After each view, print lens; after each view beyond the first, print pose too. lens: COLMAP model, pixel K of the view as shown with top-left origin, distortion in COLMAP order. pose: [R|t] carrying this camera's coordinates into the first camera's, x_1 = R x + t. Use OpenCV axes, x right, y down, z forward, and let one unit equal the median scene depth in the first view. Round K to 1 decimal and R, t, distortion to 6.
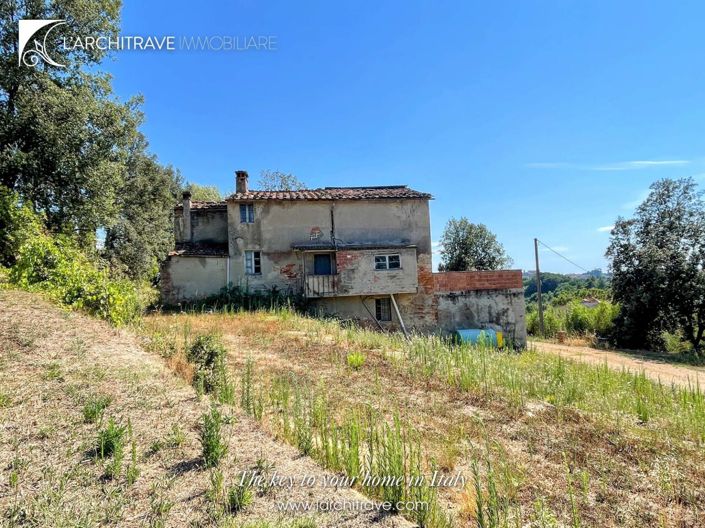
lens RADIAL K [[455.6, 0, 347.0], [0, 455.6, 262.6], [0, 0, 1]] dist [-0.009124, 0.003475]
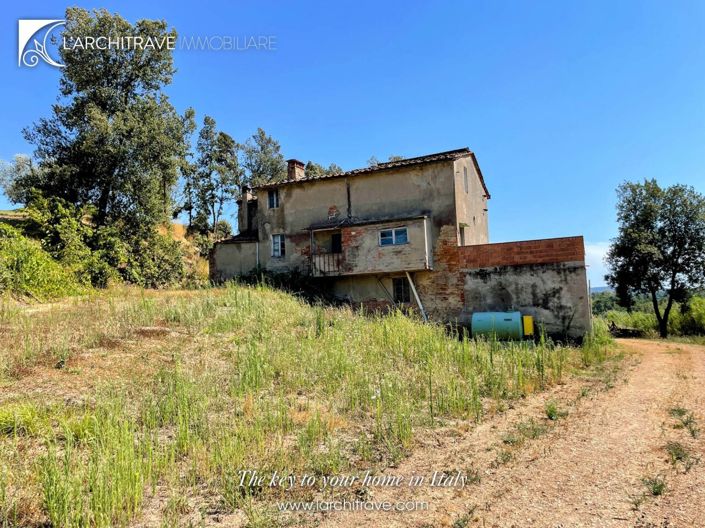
lens RADIAL K [[531.5, 0, 350.2], [0, 531.5, 261.1], [0, 0, 1]] dist [0.032302, -0.002970]
pose [[0.852234, -0.041651, -0.521501, 0.575822], [0.035898, 0.999132, -0.021134, 0.068191], [0.521928, -0.000709, 0.852989, 0.048261]]
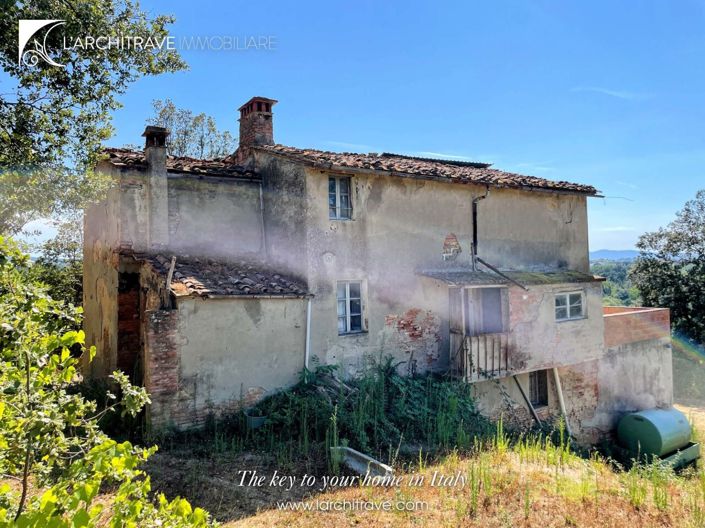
lens RADIAL K [[531.5, 0, 346.8], [0, 531.5, 249.0], [0, 0, 1]] dist [0.032302, -0.002970]
pose [[0.904012, 0.040387, 0.425595, -0.443634], [-0.047880, 0.998829, 0.006918, -0.062800], [-0.424818, -0.026631, 0.904887, 0.534668]]
